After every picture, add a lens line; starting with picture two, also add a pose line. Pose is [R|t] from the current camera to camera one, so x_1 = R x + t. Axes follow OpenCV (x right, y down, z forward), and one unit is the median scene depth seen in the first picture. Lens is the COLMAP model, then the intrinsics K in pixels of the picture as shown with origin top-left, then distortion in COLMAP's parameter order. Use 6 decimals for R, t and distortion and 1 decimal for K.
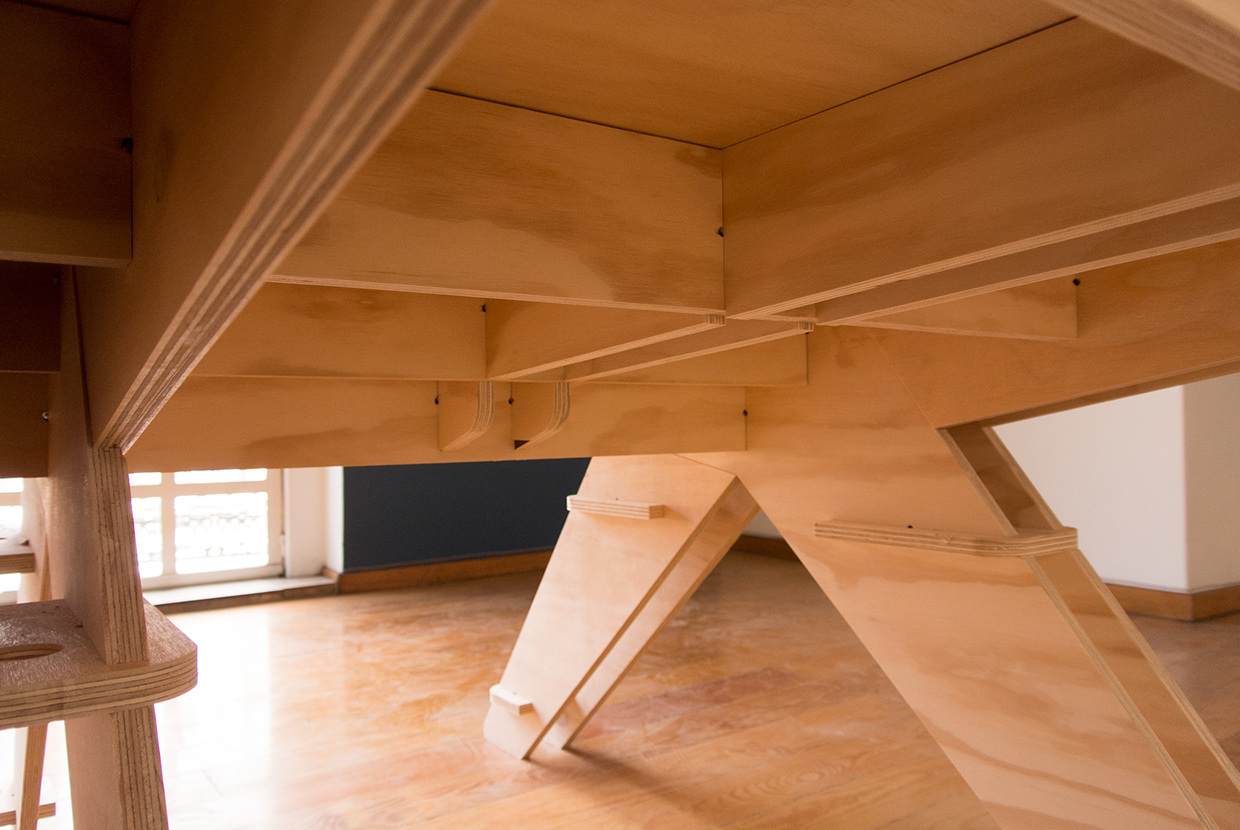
lens RADIAL K [[932.7, 0, 620.0], [0, 932.7, 415.0], [0, 0, 1]] dist [0.005155, 0.004416]
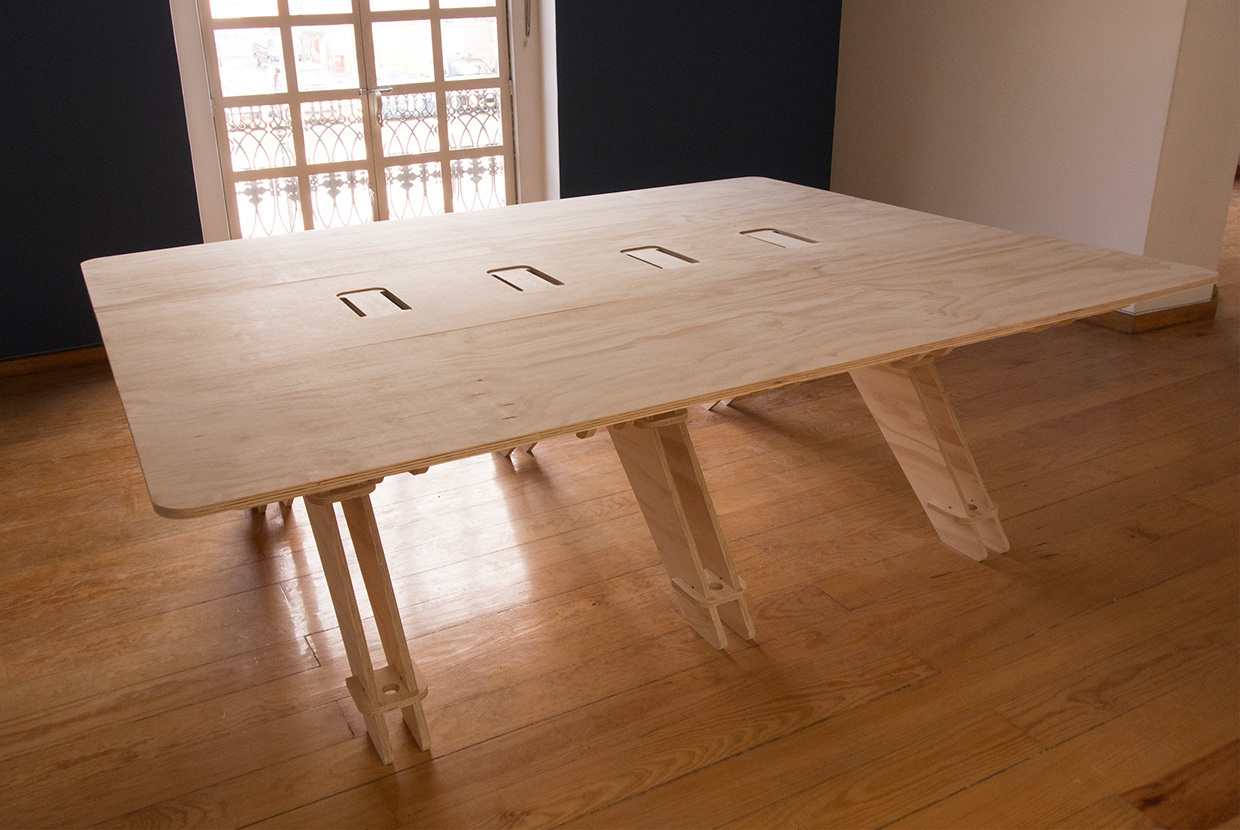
lens RADIAL K [[932.7, 0, 620.0], [0, 932.7, 415.0], [0, 0, 1]] dist [0.005155, 0.004416]
pose [[0.993474, 0.043043, -0.105628, -0.081647], [0.000710, 0.923713, 0.383084, -0.425257], [0.114059, -0.380659, 0.917654, -0.952712]]
